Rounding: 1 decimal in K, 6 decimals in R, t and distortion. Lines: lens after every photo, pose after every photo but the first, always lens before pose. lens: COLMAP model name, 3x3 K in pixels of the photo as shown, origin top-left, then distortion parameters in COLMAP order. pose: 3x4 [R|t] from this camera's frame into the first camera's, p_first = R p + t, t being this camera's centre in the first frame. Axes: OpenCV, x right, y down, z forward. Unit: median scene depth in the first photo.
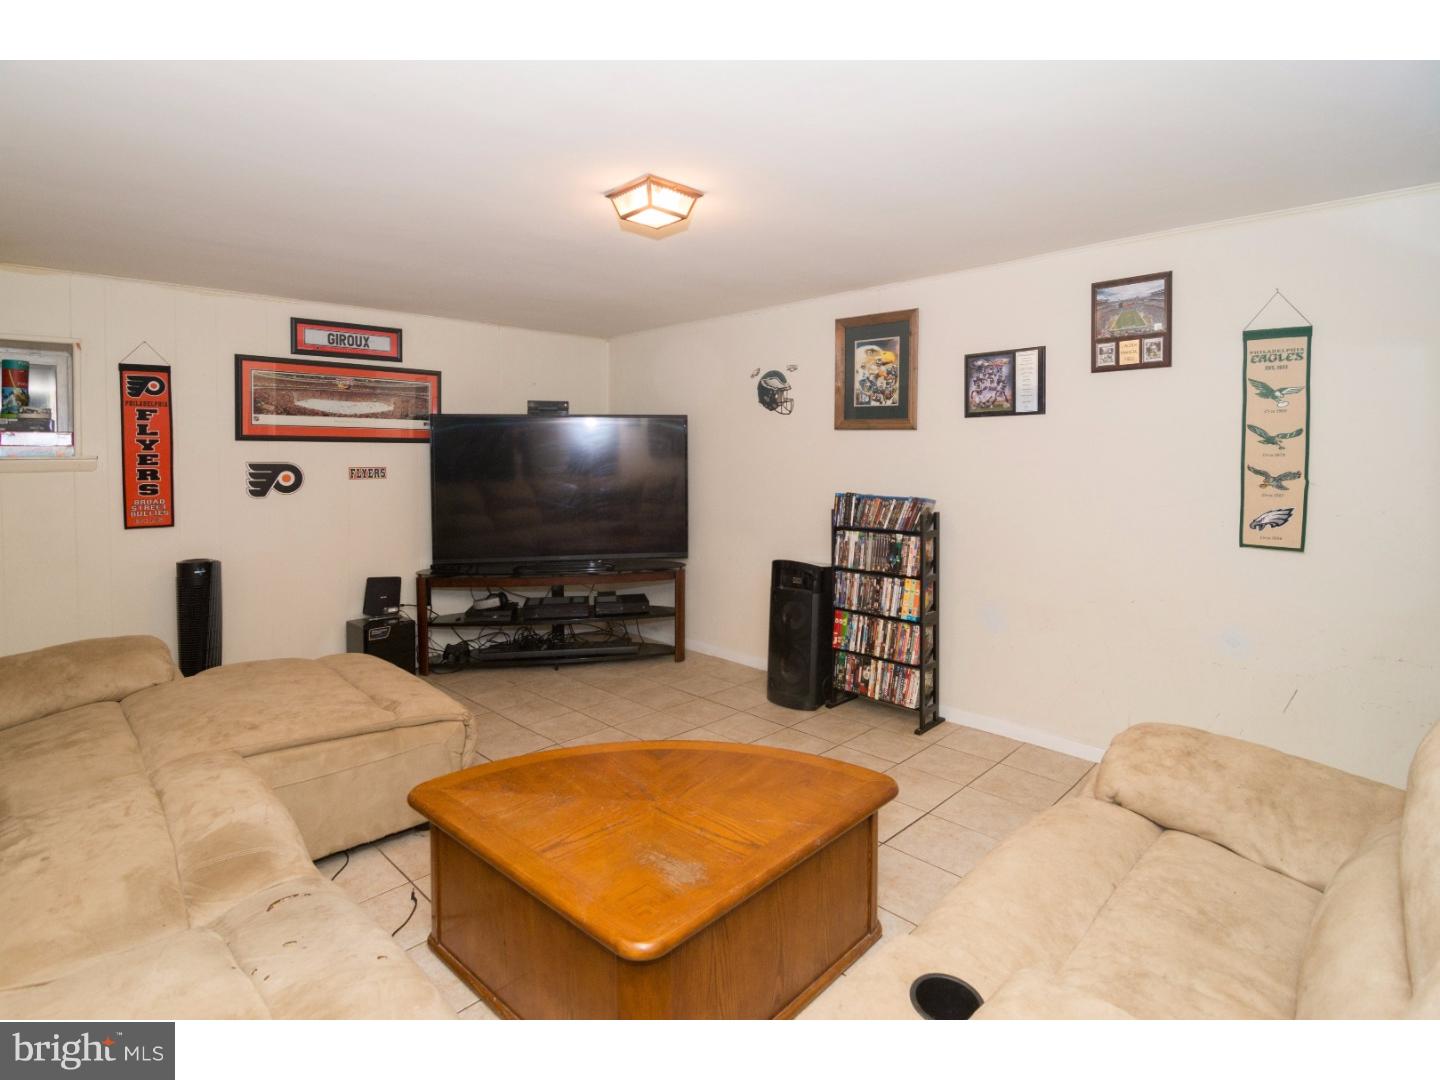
lens RADIAL K [[732.3, 0, 728.3], [0, 732.3, 468.3], [0, 0, 1]] dist [-0.019063, -0.001021]
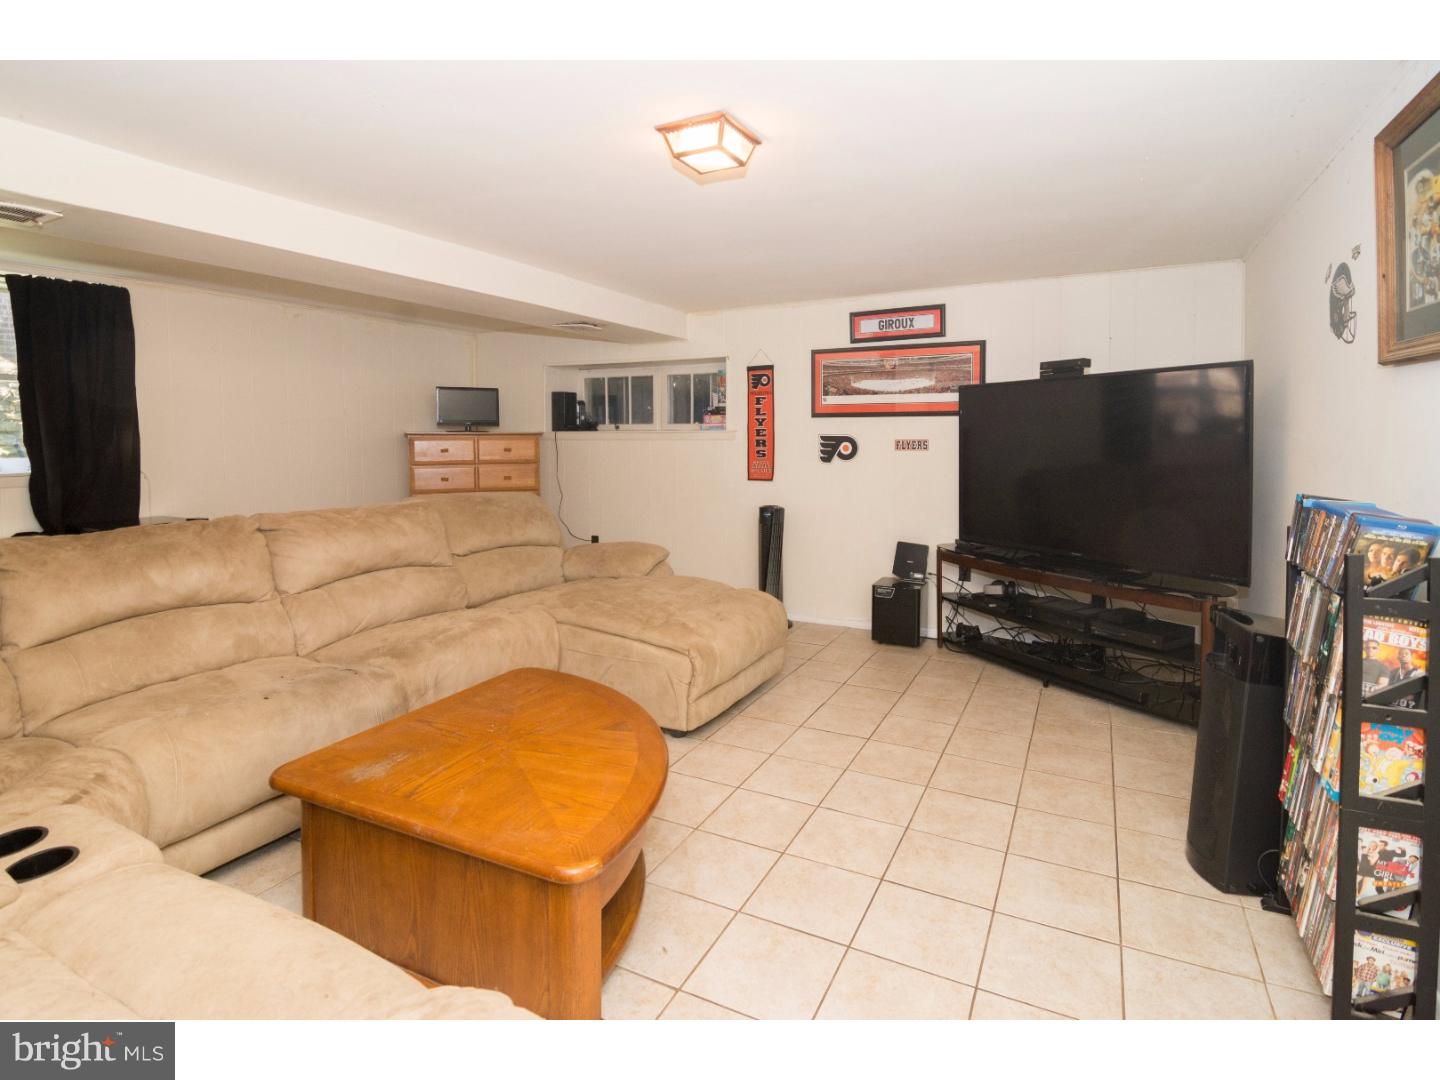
lens RADIAL K [[714.3, 0, 724.9], [0, 714.3, 455.1], [0, 0, 1]] dist [-0.021898, -0.001486]
pose [[0.305501, 0.025649, -0.951846, 0.456197], [-0.013265, 0.999655, 0.022679, 0.001262], [0.952099, 0.005698, 0.305735, 0.453388]]
